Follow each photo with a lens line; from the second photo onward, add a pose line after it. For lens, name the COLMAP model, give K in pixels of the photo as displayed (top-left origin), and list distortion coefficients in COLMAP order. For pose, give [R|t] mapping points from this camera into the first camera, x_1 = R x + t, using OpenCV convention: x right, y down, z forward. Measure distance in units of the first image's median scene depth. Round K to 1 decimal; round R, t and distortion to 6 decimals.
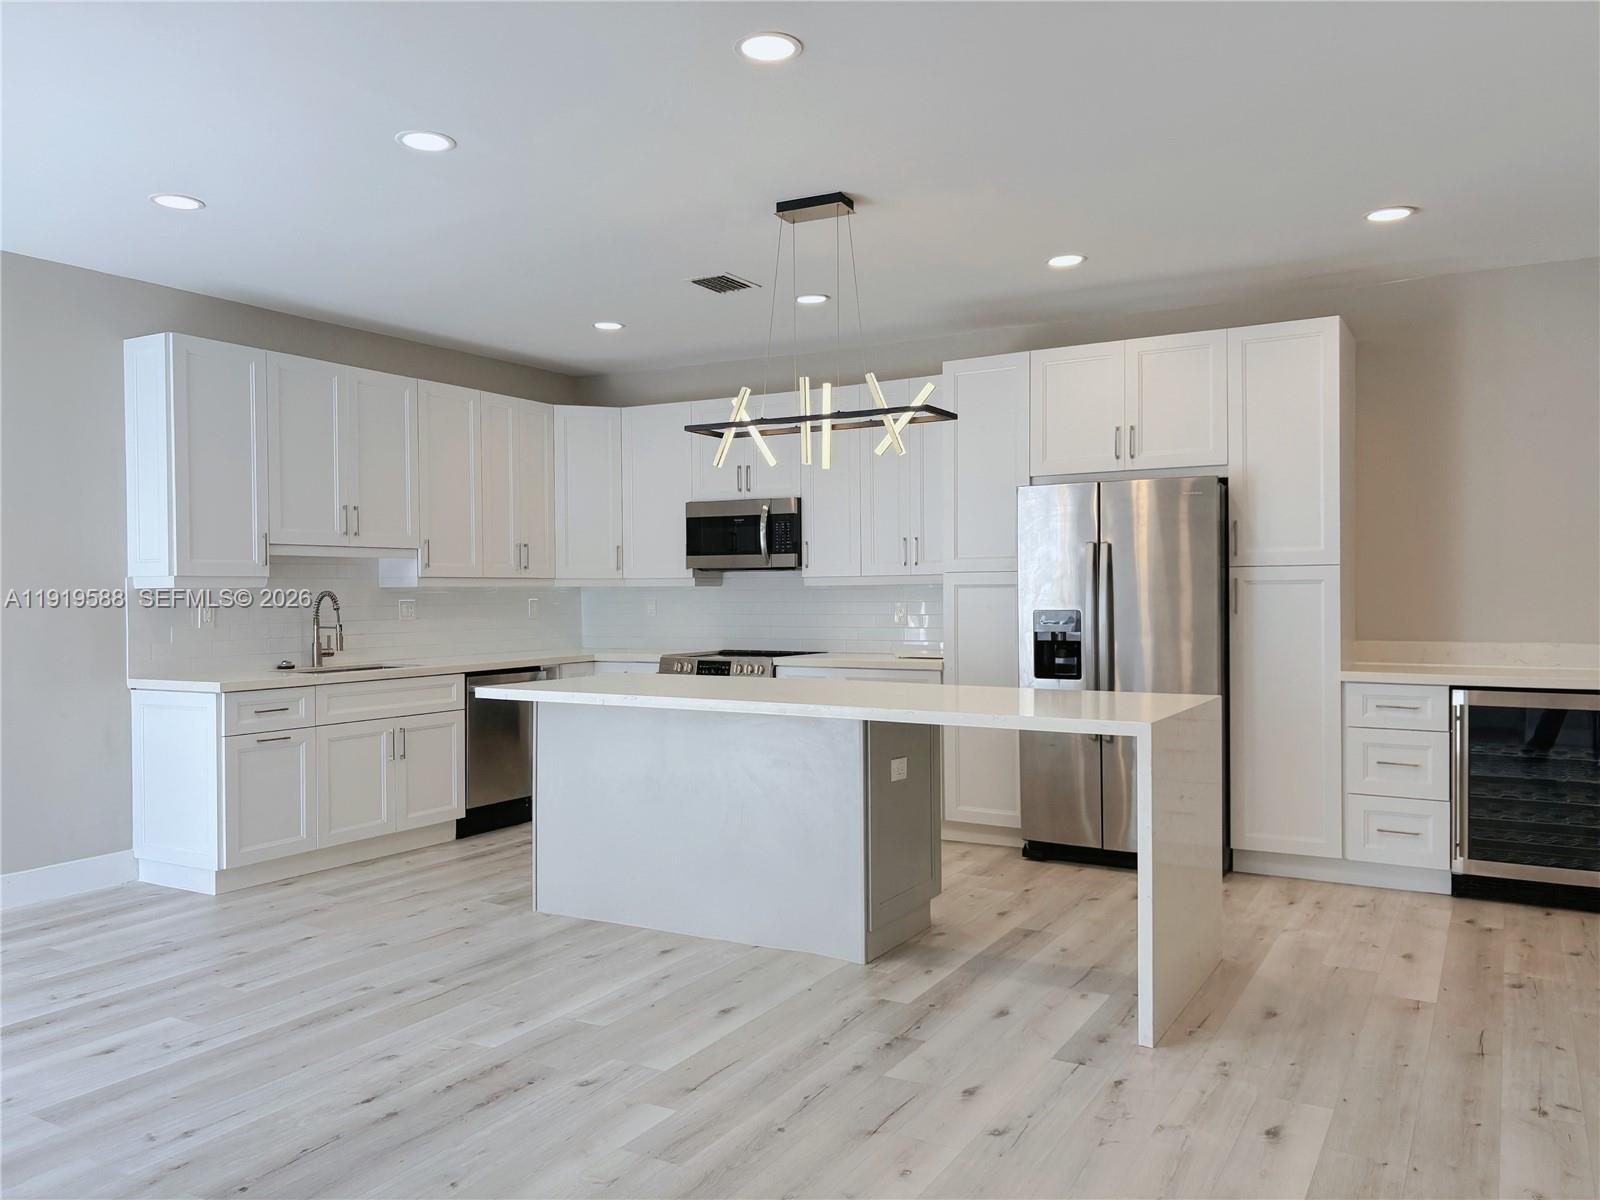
lens RADIAL K [[1206.1, 0, 800.0], [0, 1206.1, 600.0], [0, 0, 1]] dist [0.059027, -0.070284]
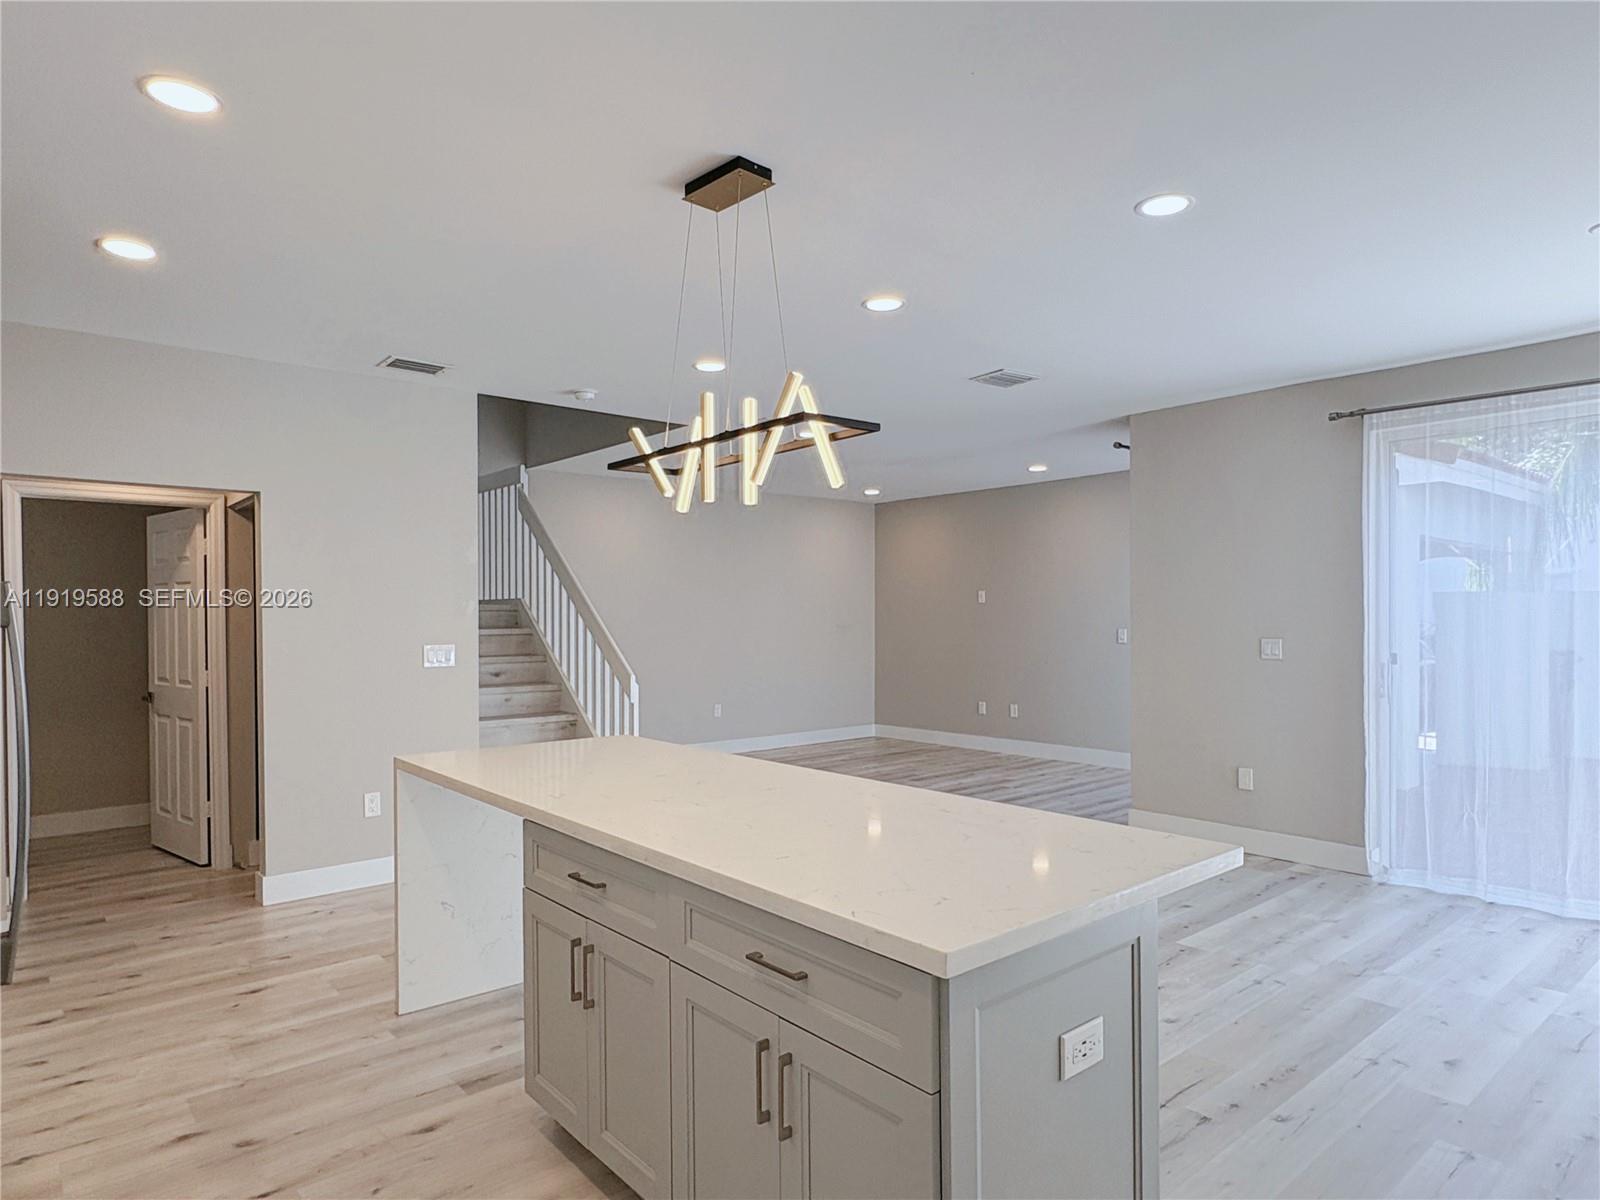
lens RADIAL K [[950.1, 0, 814.2], [0, 950.1, 622.4], [0, 0, 1]] dist [-0.001780, 0.002118]
pose [[-0.945328, 0.010354, 0.325956, -0.227587], [0.015923, 0.999769, 0.014422, -0.036402], [-0.325732, 0.018824, -0.945275, 1.470485]]
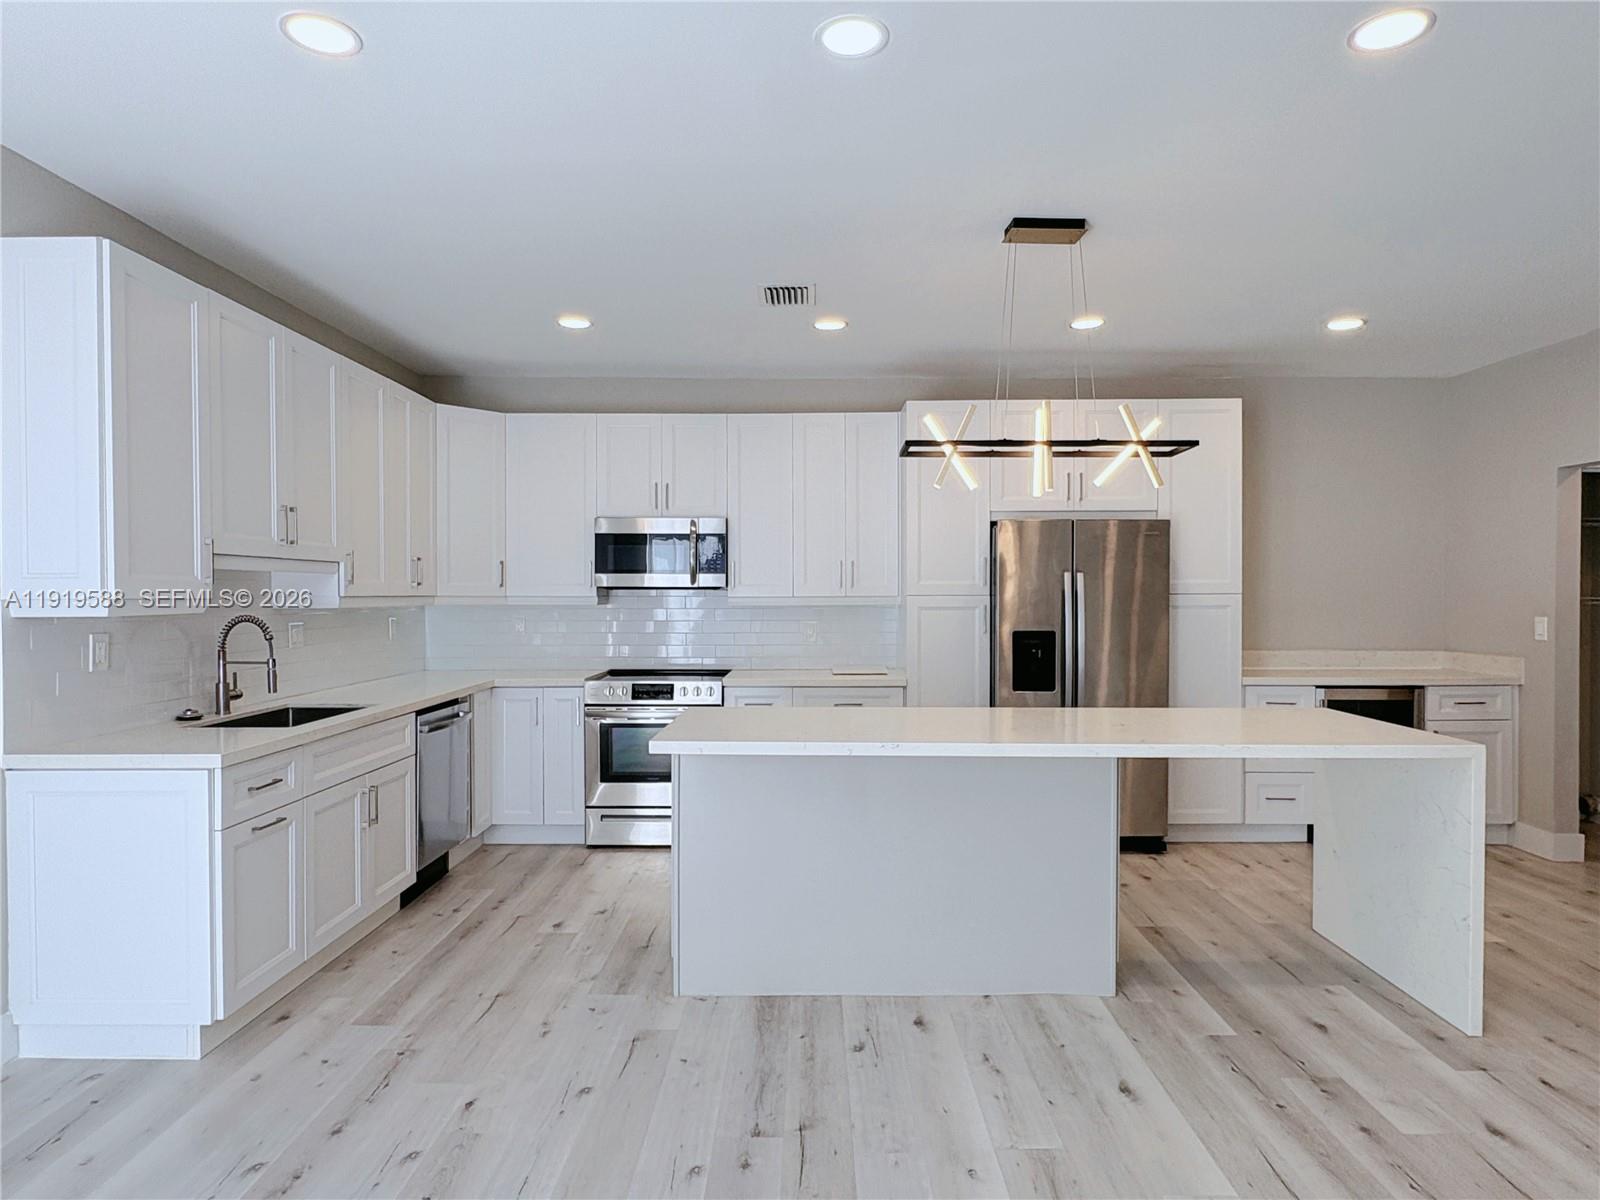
lens RADIAL K [[947.2, 0, 800.0], [0, 947.2, 600.0], [0, 0, 1]] dist [-0.000937, 0.001959]
pose [[0.870802, 0.002907, 0.491626, -0.496052], [-0.001357, 0.999993, -0.003509, -0.020033], [-0.491632, 0.002388, 0.870800, 0.400109]]
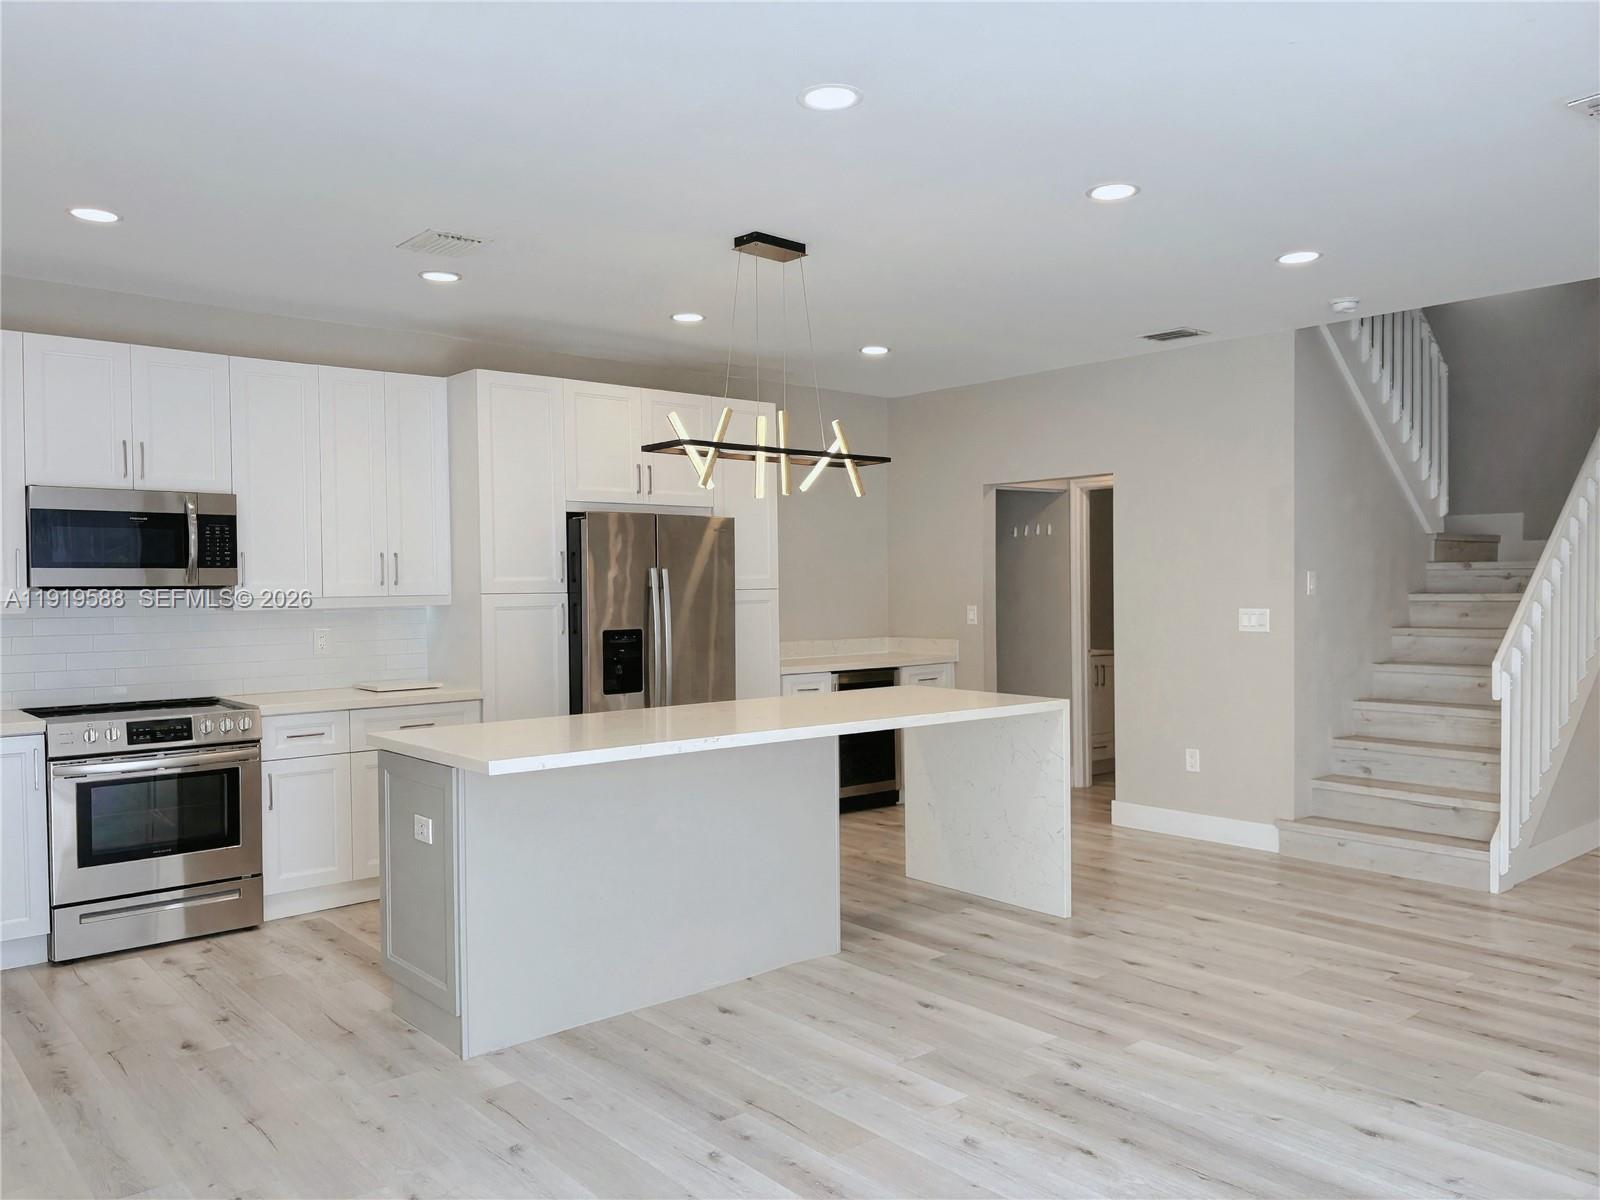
lens RADIAL K [[1206.1, 0, 800.0], [0, 1206.1, 600.0], [0, 0, 1]] dist [0.059027, -0.070284]
pose [[0.332804, -0.009548, 0.942948, -0.891747], [0.014483, 0.999883, 0.005012, -0.024811], [-0.942885, 0.011989, 0.332904, 0.590382]]
